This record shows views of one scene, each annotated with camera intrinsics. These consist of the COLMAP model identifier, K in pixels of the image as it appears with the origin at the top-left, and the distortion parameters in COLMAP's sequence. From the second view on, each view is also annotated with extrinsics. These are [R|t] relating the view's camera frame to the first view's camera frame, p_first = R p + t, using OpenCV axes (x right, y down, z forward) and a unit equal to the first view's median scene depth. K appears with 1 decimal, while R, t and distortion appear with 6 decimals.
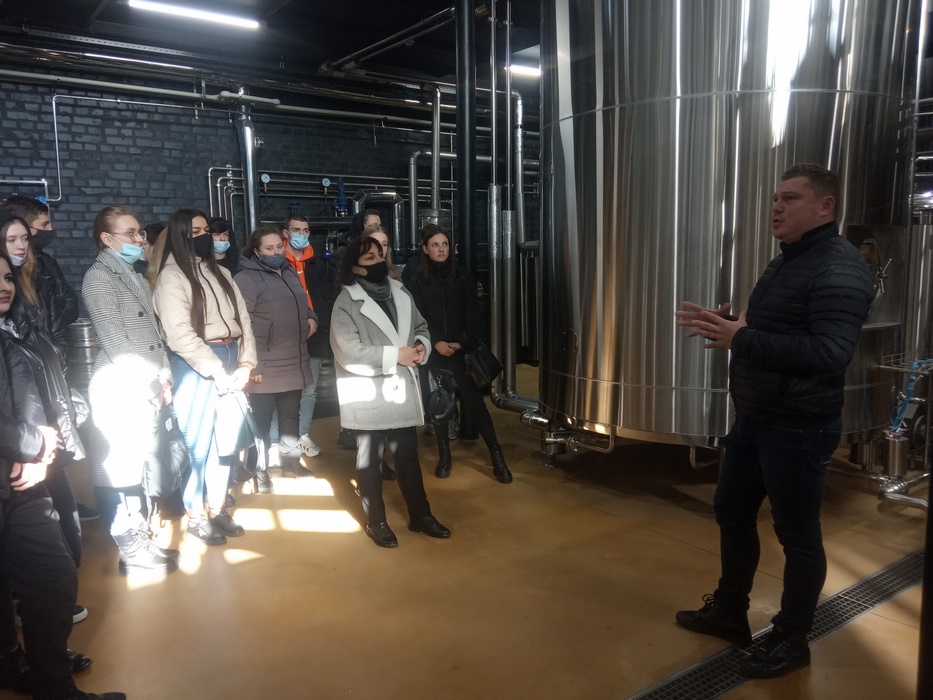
lens RADIAL K [[754.7, 0, 466.6], [0, 754.7, 345.6], [0, 0, 1]] dist [0.049788, -0.010991]
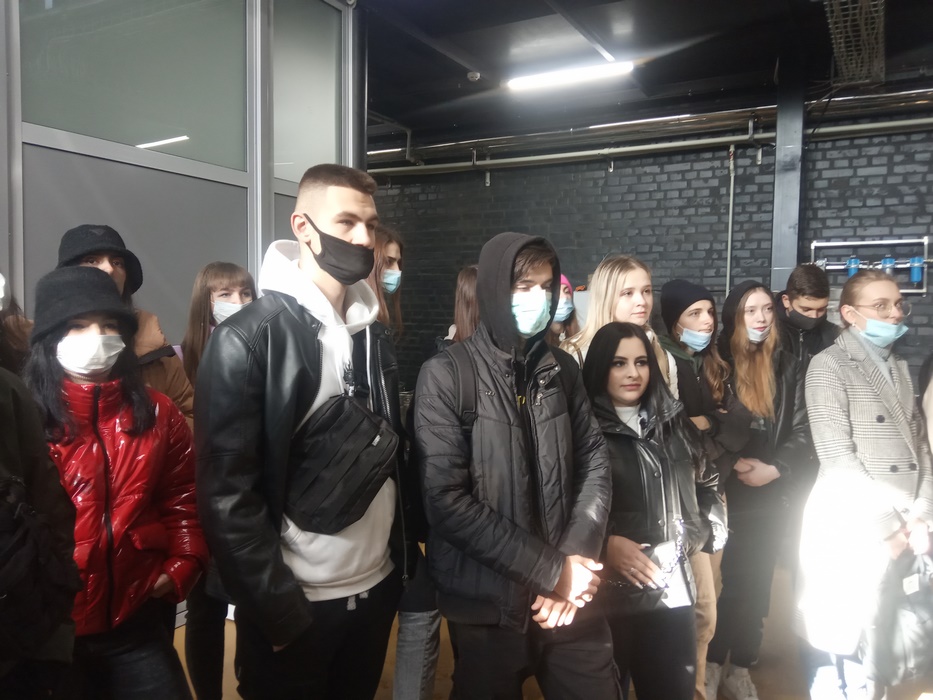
lens RADIAL K [[754.7, 0, 466.6], [0, 754.7, 345.6], [0, 0, 1]] dist [0.049788, -0.010991]
pose [[0.414903, 0.069506, -0.907207, 0.031154], [-0.138058, 0.990342, 0.012736, -0.035713], [0.899331, 0.119963, 0.420491, 0.188077]]
